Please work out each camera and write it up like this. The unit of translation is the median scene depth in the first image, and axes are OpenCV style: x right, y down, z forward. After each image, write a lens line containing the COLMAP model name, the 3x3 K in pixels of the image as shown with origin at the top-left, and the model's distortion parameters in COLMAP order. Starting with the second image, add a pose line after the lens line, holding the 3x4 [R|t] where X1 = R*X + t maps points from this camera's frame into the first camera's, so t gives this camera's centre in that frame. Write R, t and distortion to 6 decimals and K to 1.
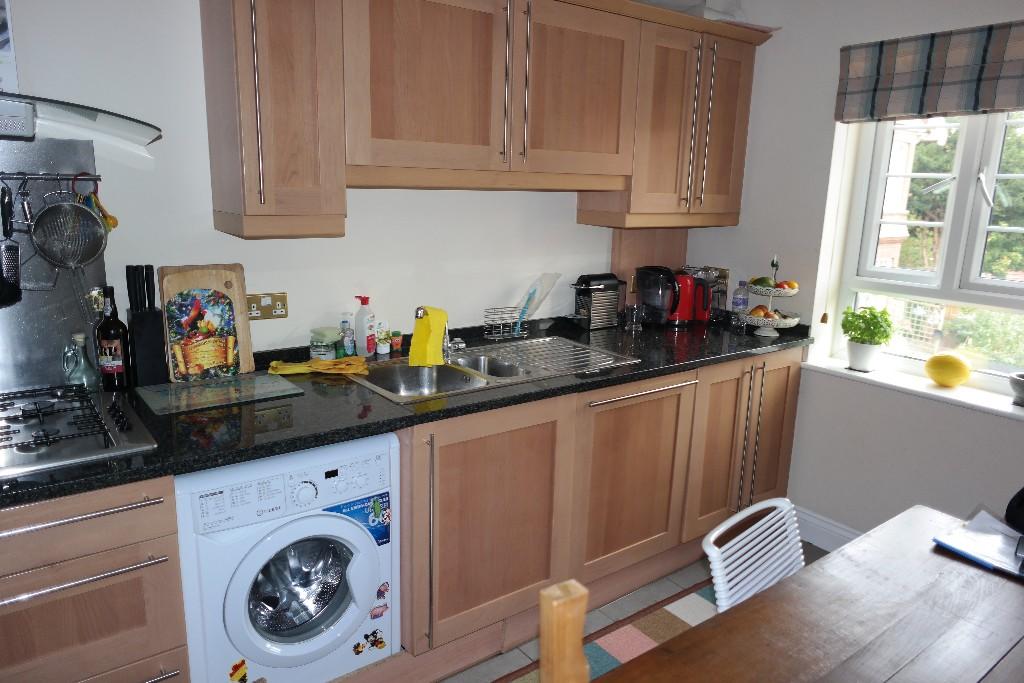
lens RADIAL K [[716.2, 0, 508.0], [0, 716.2, 341.7], [0, 0, 1]] dist [-0.014588, -0.000432]
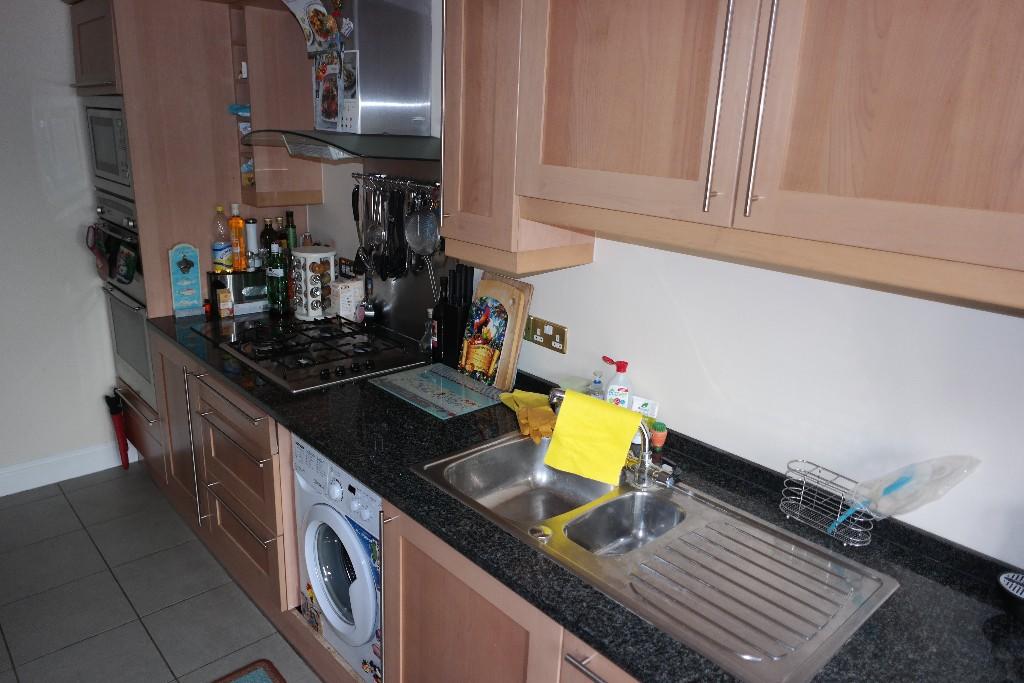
lens RADIAL K [[716.2, 0, 508.3], [0, 716.2, 343.0], [0, 0, 1]] dist [-0.014588, -0.000432]
pose [[0.099779, 0.281113, -0.954473, 0.600547], [-0.248912, 0.935812, 0.249596, -0.280679], [0.963373, 0.212676, 0.163347, 0.851452]]
